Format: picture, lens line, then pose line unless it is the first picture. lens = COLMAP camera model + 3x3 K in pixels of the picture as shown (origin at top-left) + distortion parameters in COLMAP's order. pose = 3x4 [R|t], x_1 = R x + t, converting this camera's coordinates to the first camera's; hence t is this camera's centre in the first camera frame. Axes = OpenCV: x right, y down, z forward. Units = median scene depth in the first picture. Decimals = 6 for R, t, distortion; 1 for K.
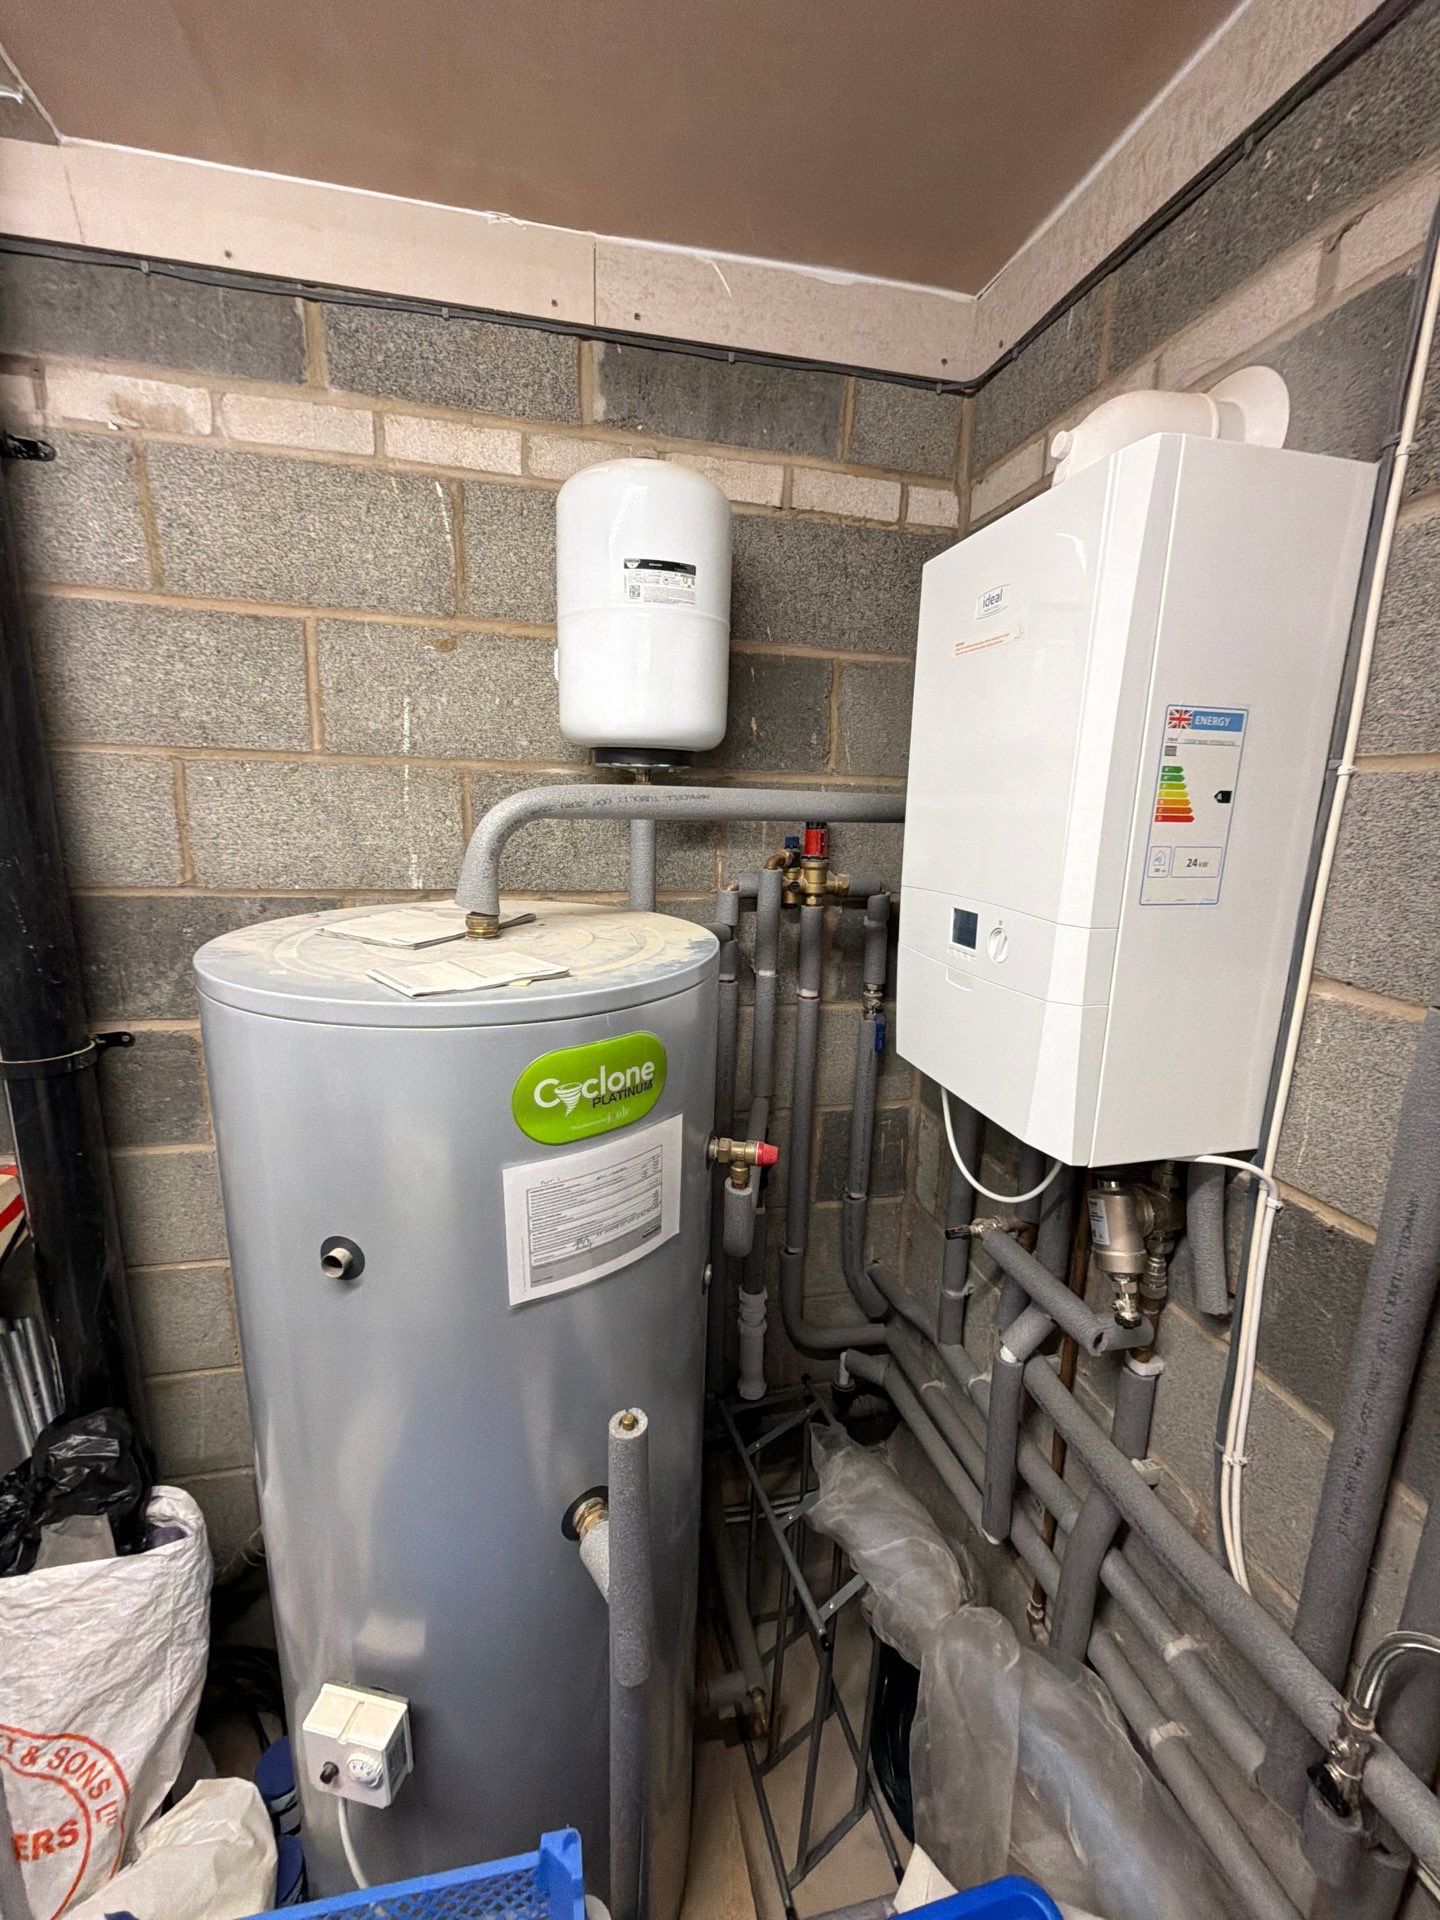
lens RADIAL K [[764.3, 0, 713.1], [0, 764.3, 959.3], [0, 0, 1]] dist [0.000162, 0.000305]
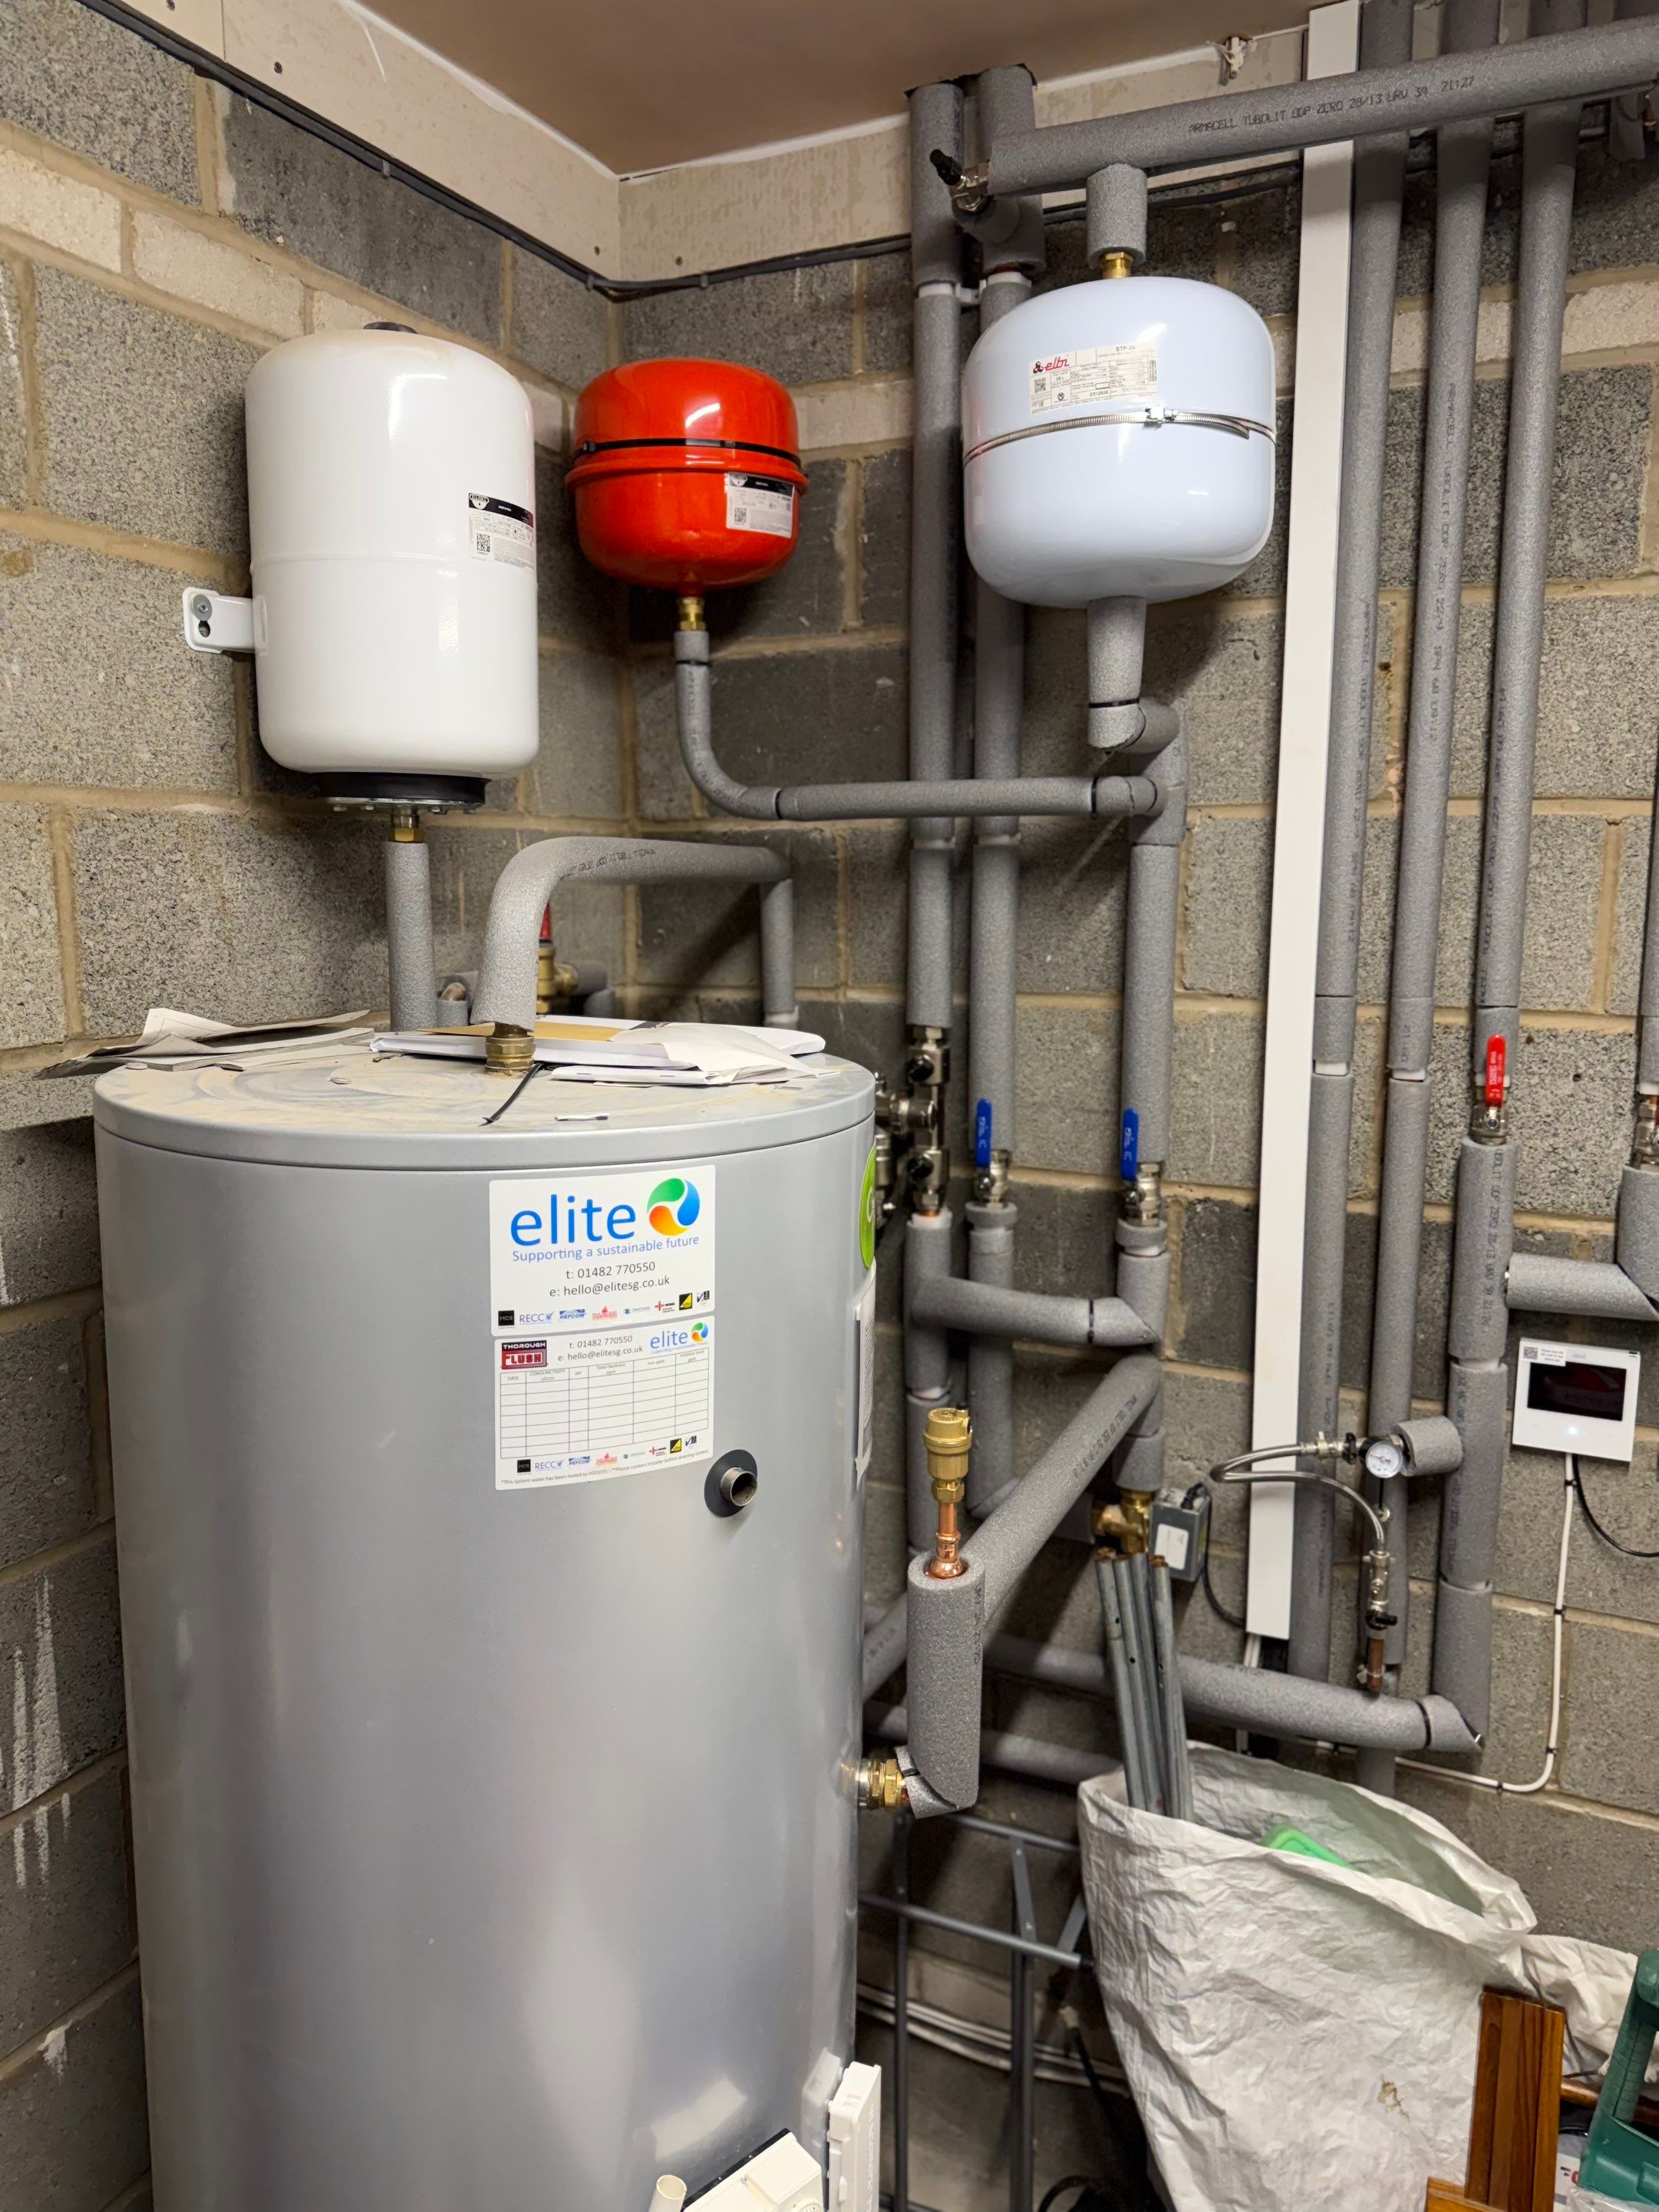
lens RADIAL K [[1583.1, 0, 833.2], [0, 1583.1, 1101.7], [0, 0, 1]] dist [0.007003, -0.007908]
pose [[0.627315, -0.140292, 0.766025, -0.874795], [0.177328, 0.983532, 0.034910, -0.000397], [-0.758308, 0.113939, 0.641862, -0.045792]]
